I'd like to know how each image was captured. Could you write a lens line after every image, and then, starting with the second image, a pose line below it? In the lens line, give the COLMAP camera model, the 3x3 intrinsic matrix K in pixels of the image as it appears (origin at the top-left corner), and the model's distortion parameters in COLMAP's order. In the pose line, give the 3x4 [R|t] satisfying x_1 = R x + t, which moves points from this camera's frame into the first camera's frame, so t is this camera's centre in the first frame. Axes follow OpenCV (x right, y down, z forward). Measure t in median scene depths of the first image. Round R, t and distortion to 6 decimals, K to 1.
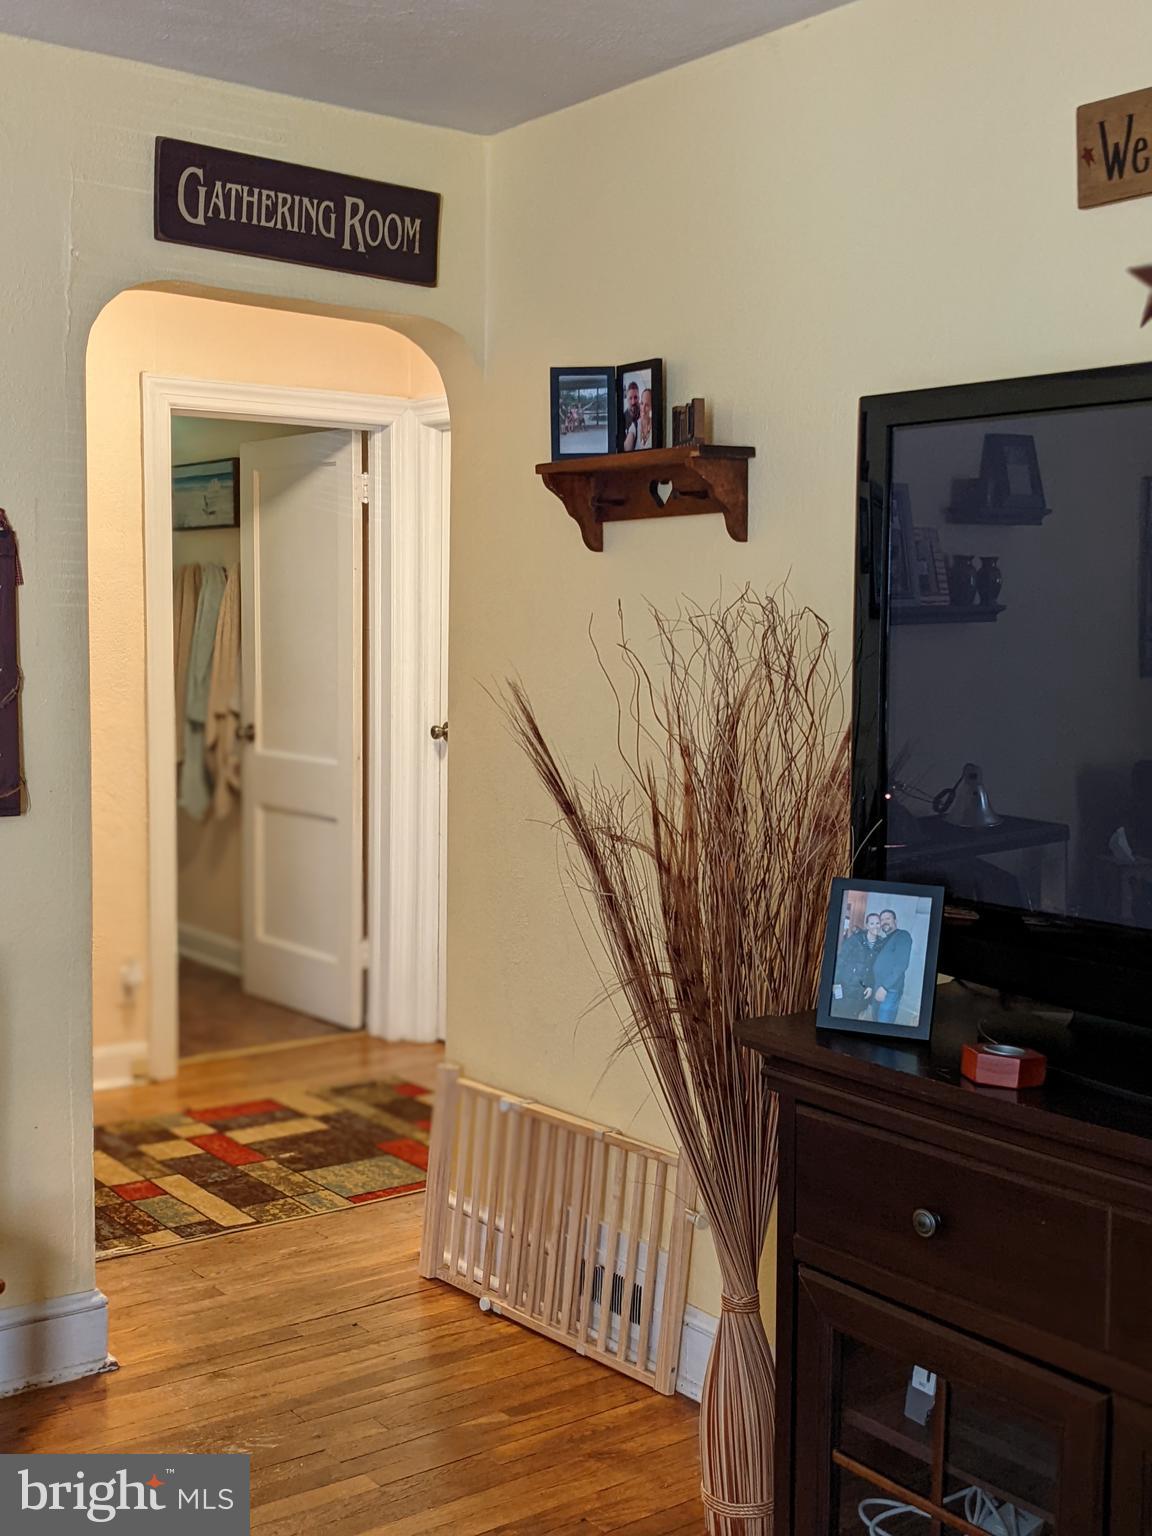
lens RADIAL K [[1840.5, 0, 565.1], [0, 1840.5, 828.8], [0, 0, 1]] dist [0.013929, 0.000000]
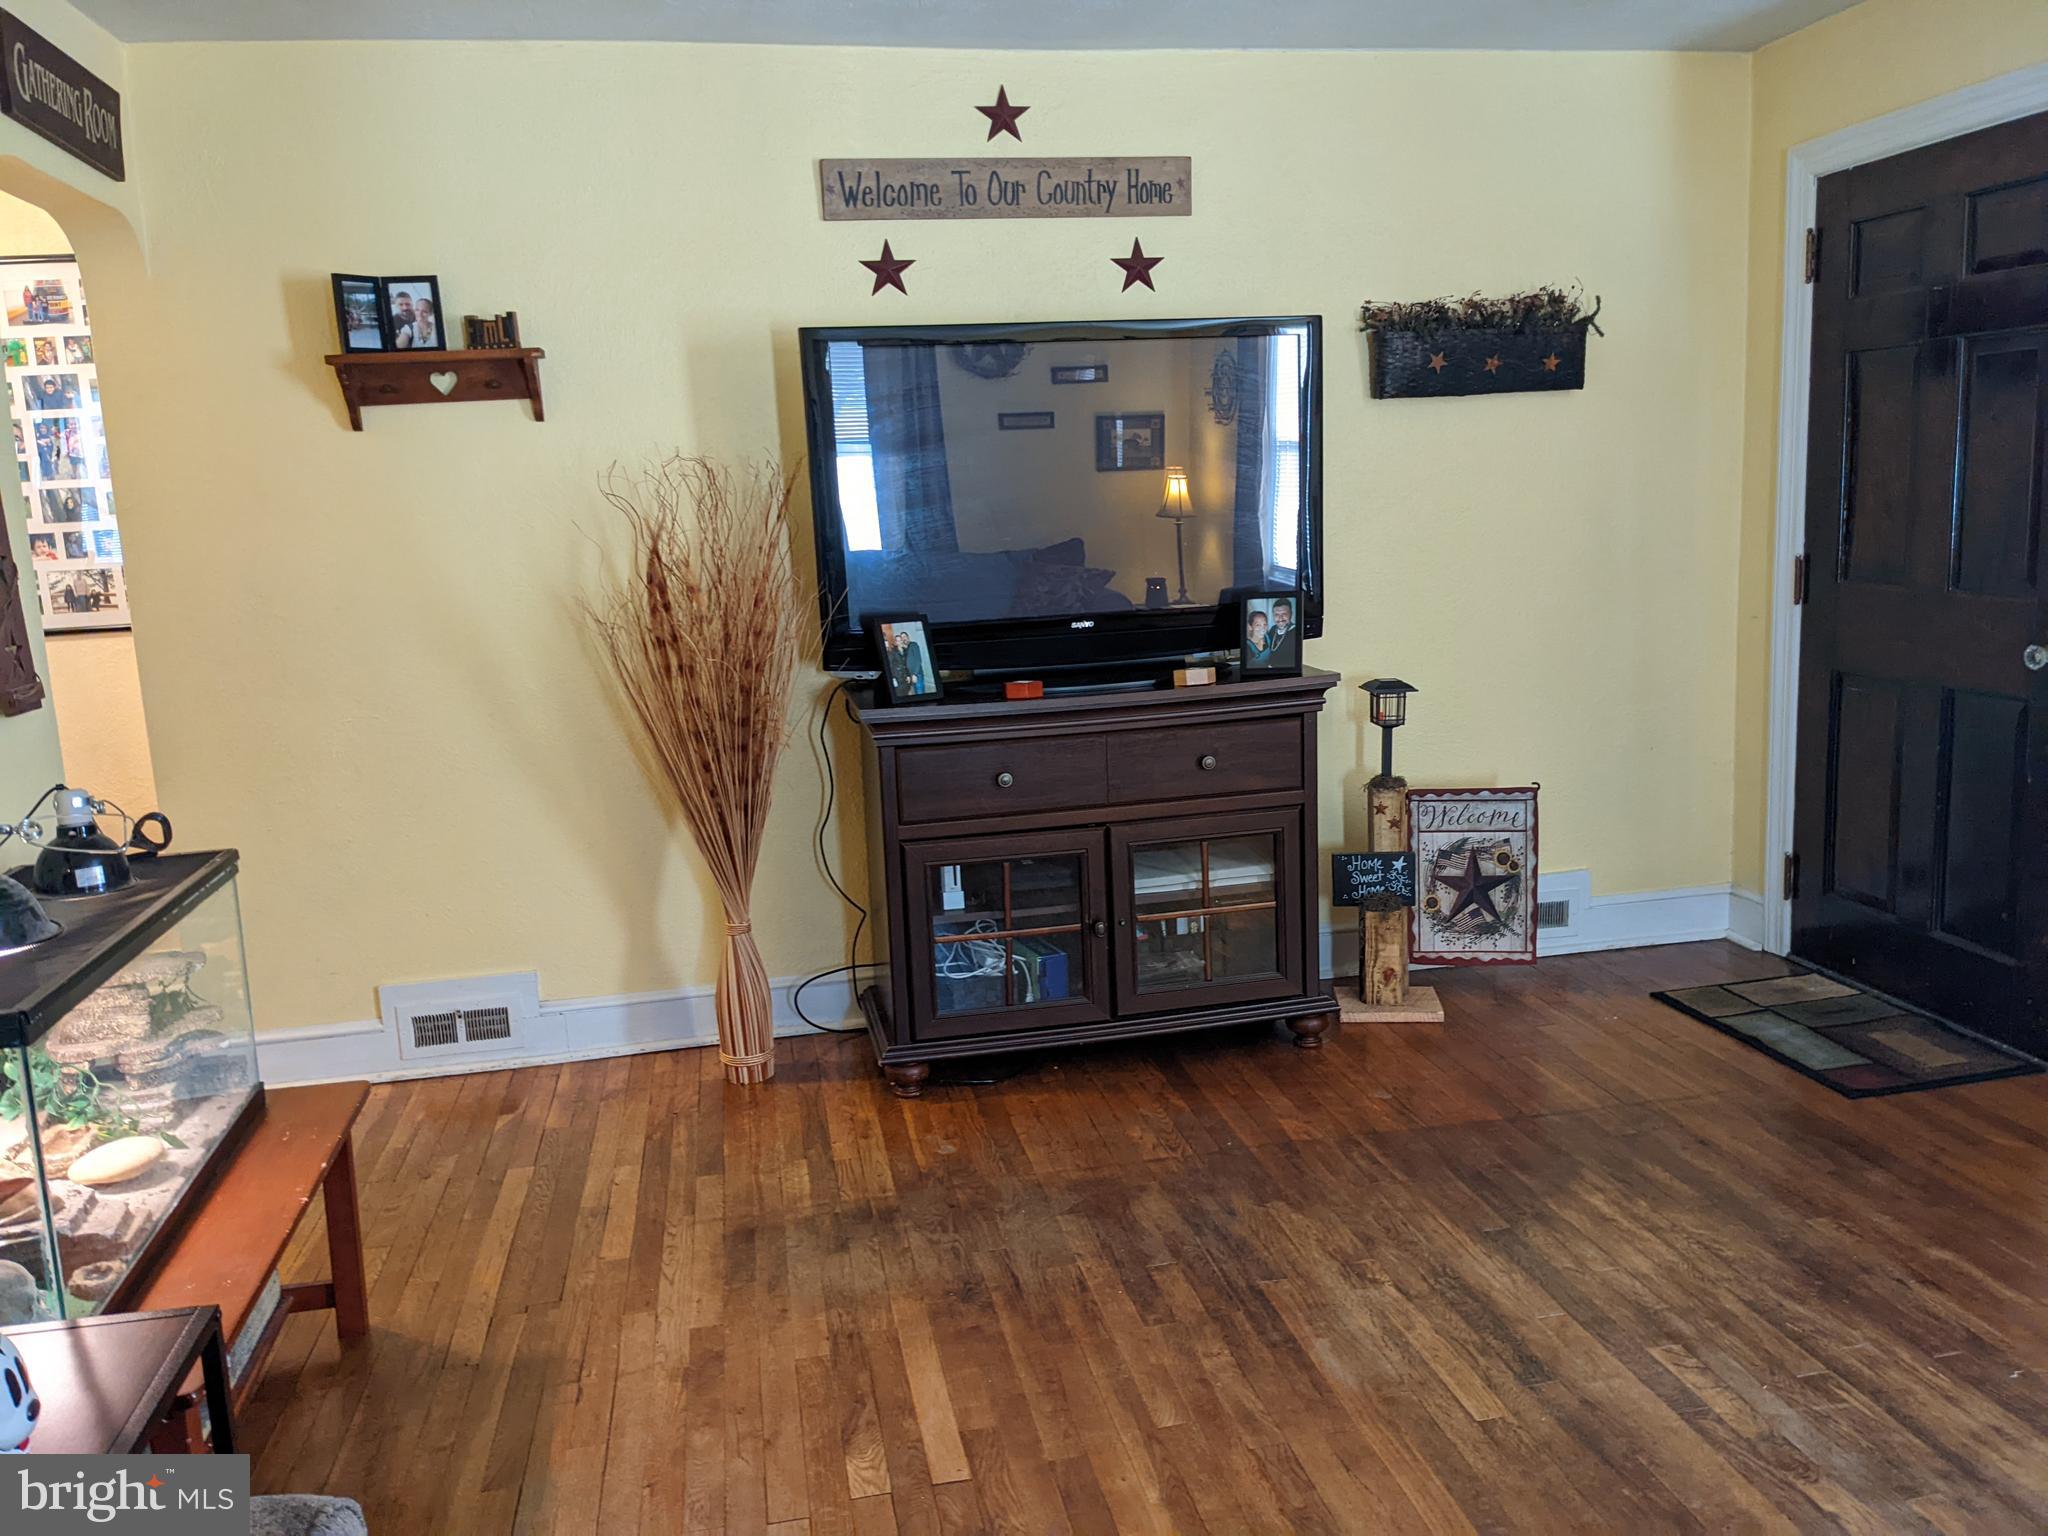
lens RADIAL K [[1656.7, 0, 1026.1], [0, 1656.7, 779.9], [0, 0, 1]] dist [0.067101, -0.102296]
pose [[0.421877, -0.191035, 0.886298, -0.848024], [0.151754, 0.978638, 0.138704, -0.013235], [-0.893863, 0.075983, 0.441855, 0.151046]]
